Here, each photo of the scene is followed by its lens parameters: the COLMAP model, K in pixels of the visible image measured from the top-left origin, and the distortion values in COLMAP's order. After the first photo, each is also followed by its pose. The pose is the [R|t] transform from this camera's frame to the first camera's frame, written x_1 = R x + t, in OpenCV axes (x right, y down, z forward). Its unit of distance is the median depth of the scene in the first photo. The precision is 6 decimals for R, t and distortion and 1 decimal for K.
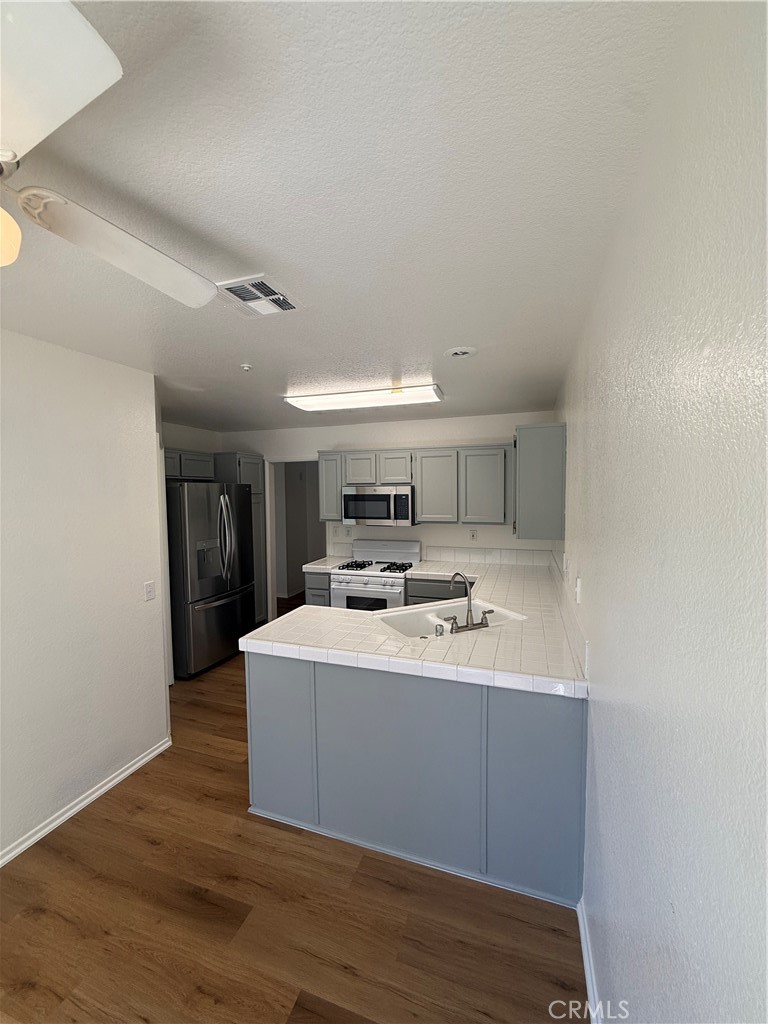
lens RADIAL K [[409.1, 0, 387.5], [0, 409.1, 511.9], [0, 0, 1]] dist [-0.002533, 0.000158]
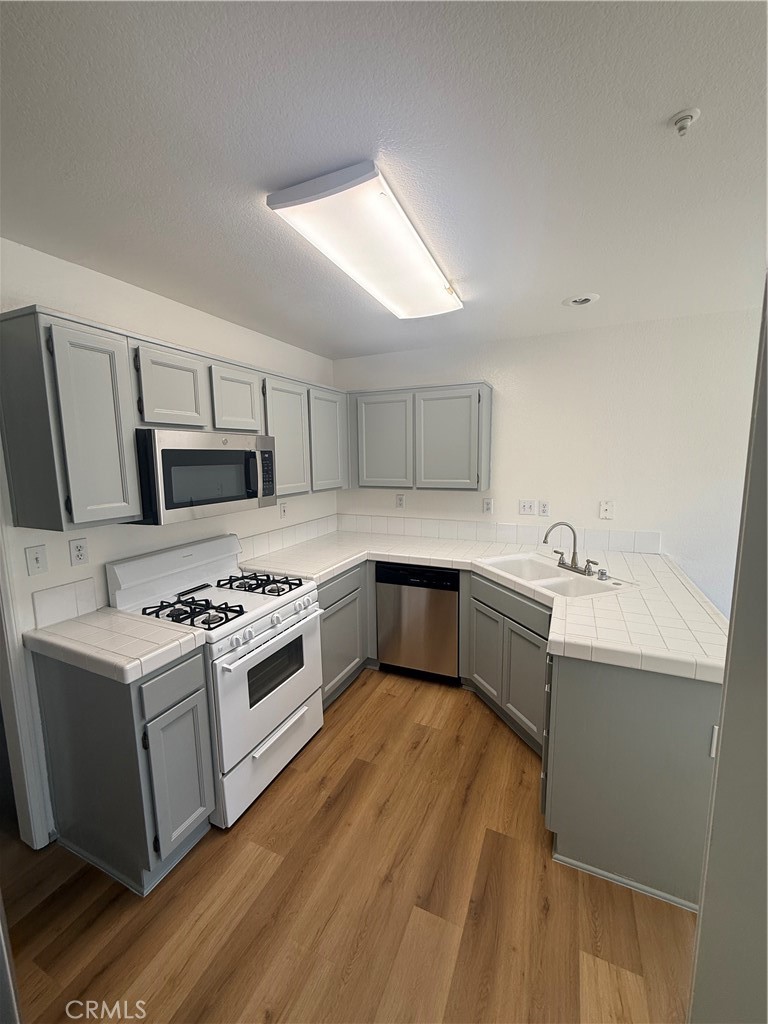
lens RADIAL K [[409.1, 0, 387.5], [0, 409.1, 511.9], [0, 0, 1]] dist [-0.002533, 0.000158]
pose [[0.102149, -0.126253, 0.986725, -0.499167], [0.046733, 0.991427, 0.122017, -0.021552], [-0.993671, 0.033648, 0.107174, 0.772942]]
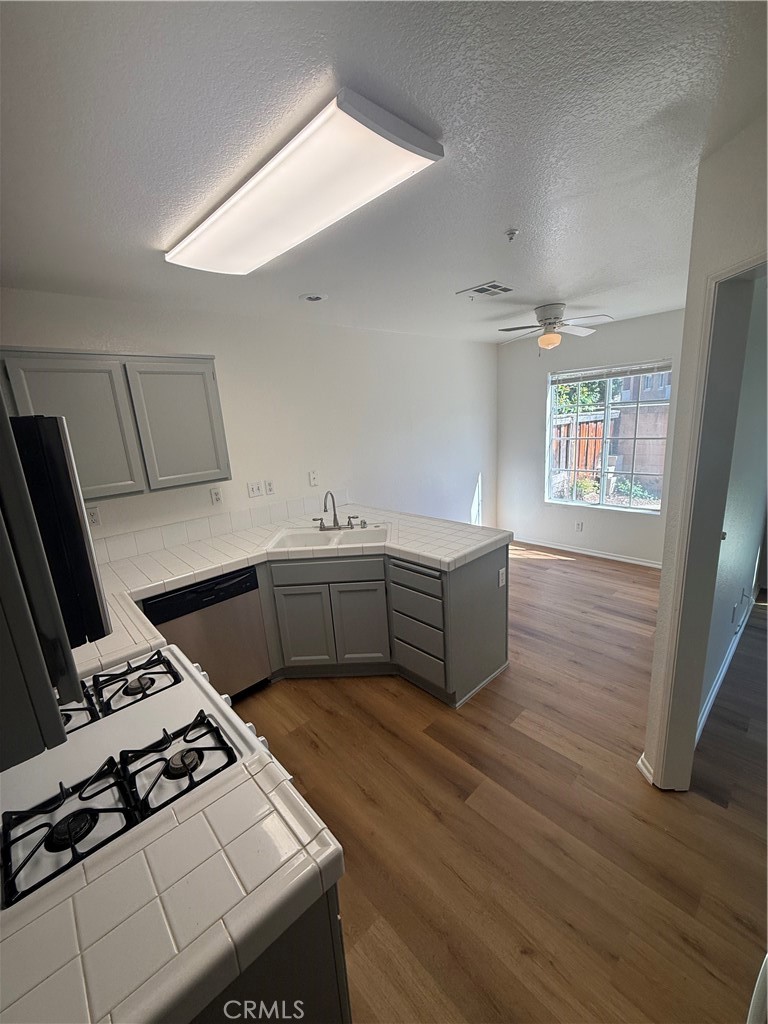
lens RADIAL K [[409.1, 0, 387.5], [0, 409.1, 511.9], [0, 0, 1]] dist [-0.002533, 0.000158]
pose [[-0.878303, -0.042049, 0.476252, -0.337670], [0.093174, 0.961972, 0.256765, -0.051865], [-0.468938, 0.269892, -0.840985, 1.075484]]
